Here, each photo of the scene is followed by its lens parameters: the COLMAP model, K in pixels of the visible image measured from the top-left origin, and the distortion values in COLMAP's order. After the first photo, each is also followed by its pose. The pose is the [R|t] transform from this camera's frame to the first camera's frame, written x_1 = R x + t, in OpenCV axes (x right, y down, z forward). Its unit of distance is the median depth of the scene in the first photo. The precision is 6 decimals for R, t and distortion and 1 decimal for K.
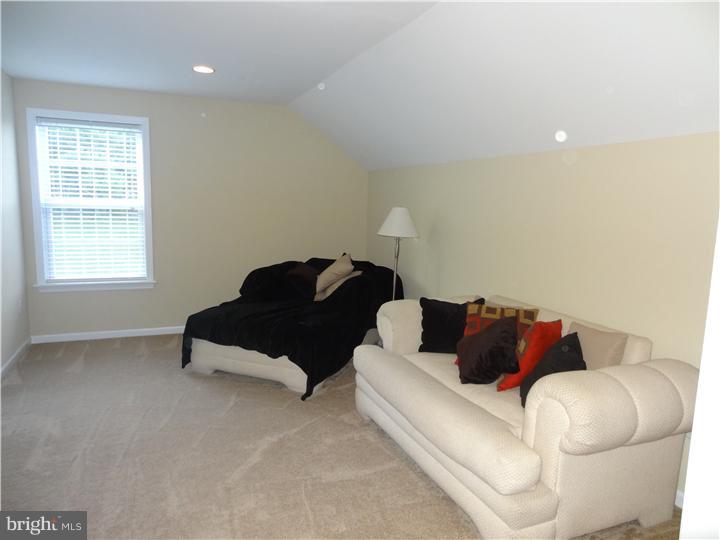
lens RADIAL K [[501.8, 0, 360.0], [0, 501.8, 270.0], [0, 0, 1]] dist [-0.006619, -0.001722]
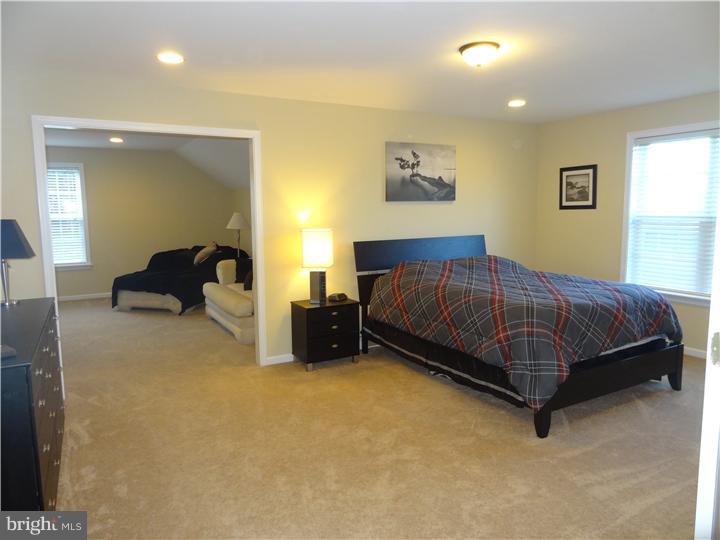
lens RADIAL K [[501.8, 0, 360.0], [0, 501.8, 270.0], [0, 0, 1]] dist [-0.006619, -0.001722]
pose [[0.990517, -0.051993, 0.127175, 0.284376], [0.052493, 0.998621, -0.000583, 0.105303], [-0.126969, 0.007254, 0.991880, -0.841831]]
